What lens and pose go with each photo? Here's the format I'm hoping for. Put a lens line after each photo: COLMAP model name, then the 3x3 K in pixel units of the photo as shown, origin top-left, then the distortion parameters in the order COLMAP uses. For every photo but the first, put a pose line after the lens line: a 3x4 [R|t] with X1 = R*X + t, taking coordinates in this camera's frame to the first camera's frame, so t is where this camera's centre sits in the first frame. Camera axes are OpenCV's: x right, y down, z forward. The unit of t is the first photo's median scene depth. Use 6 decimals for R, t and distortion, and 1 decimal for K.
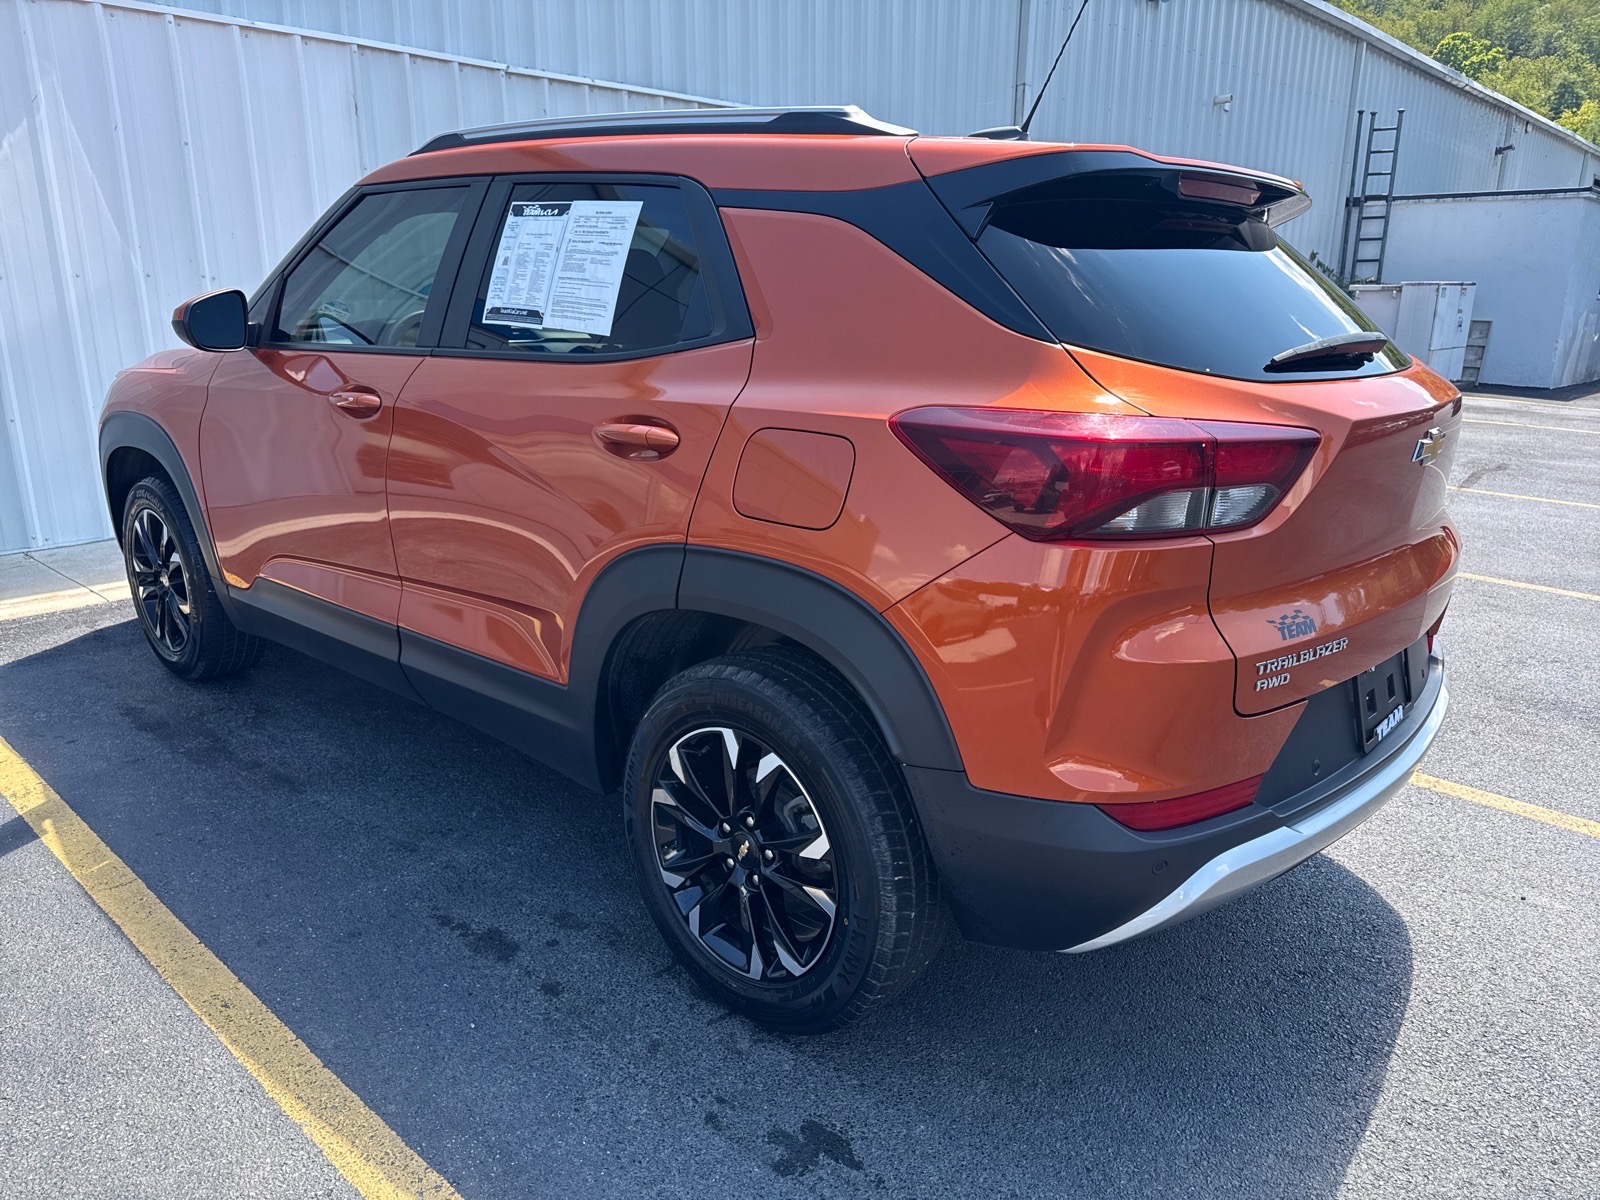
lens RADIAL K [[1102.7, 0, 800.0], [0, 1102.7, 623.3], [0, 0, 1]] dist [0.037245, -0.083711]
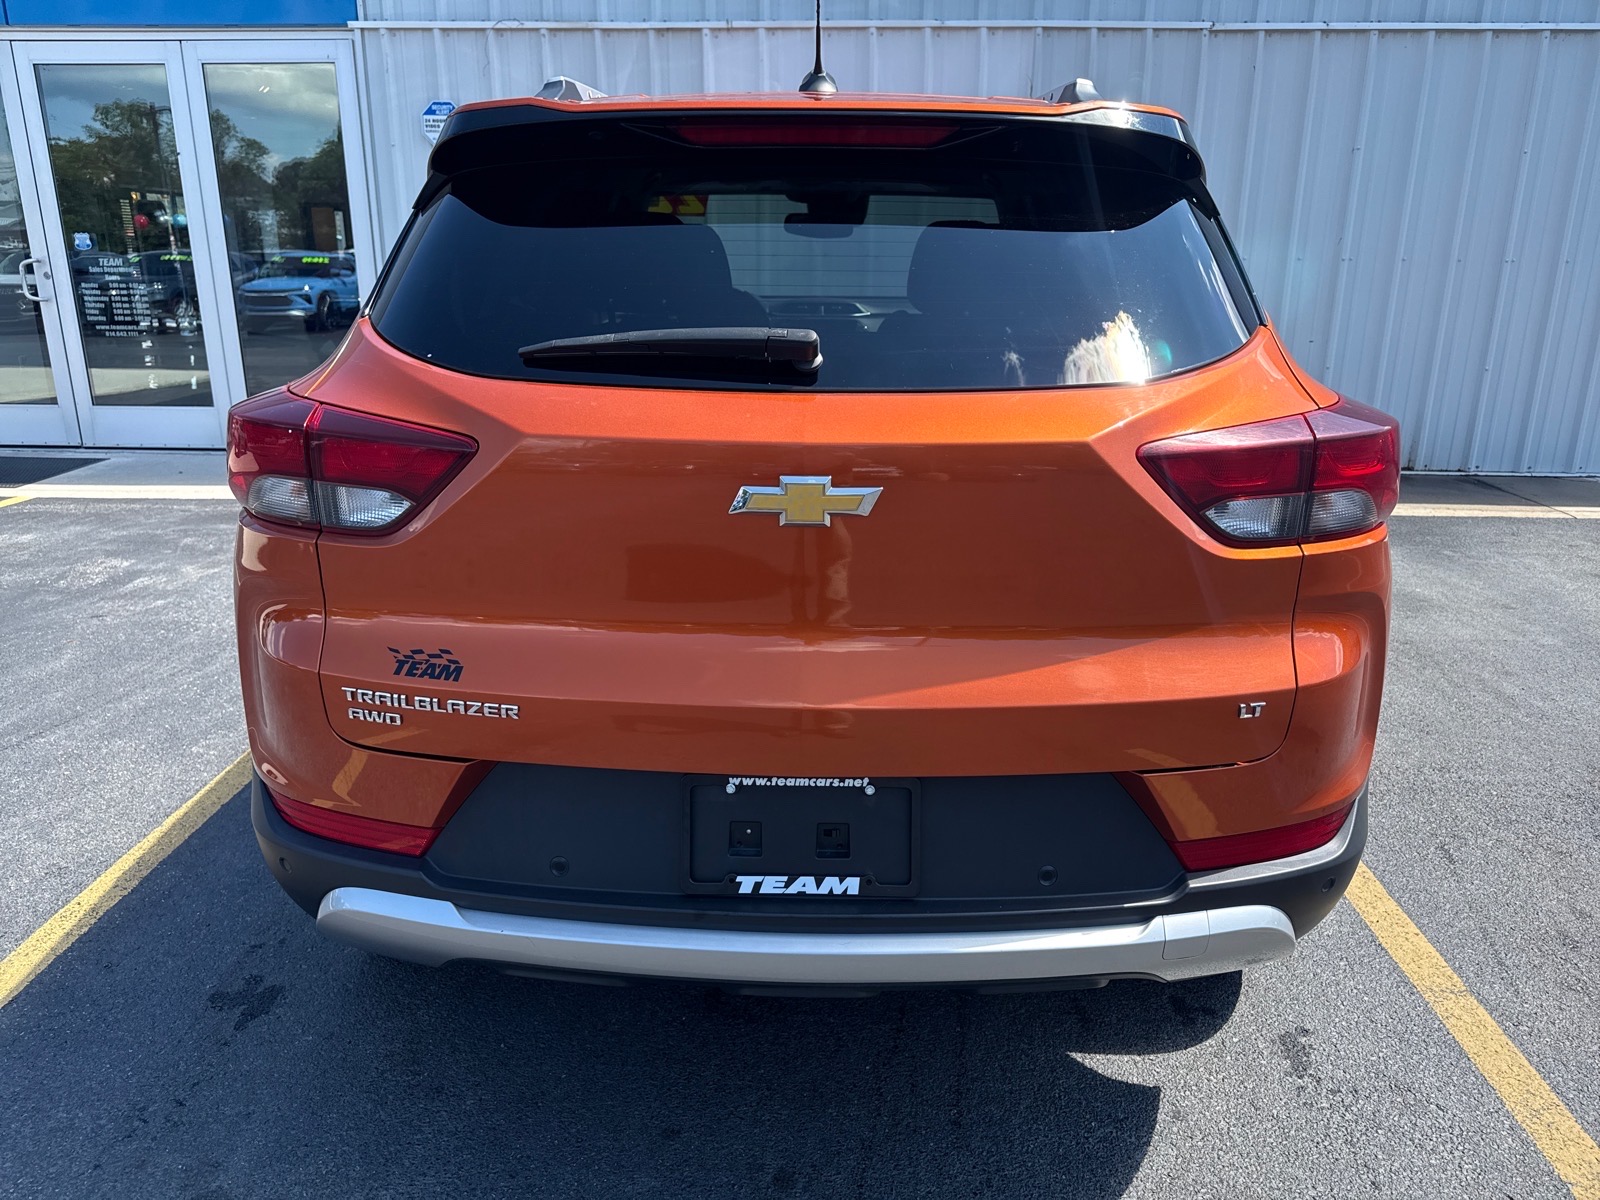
lens RADIAL K [[1102.7, 0, 800.0], [0, 1102.7, 623.3], [0, 0, 1]] dist [0.037245, -0.083711]
pose [[0.637926, 0.227031, -0.735872, 0.368618], [-0.213536, 0.970235, 0.114223, -0.054707], [0.739900, 0.084269, 0.667418, 0.196635]]
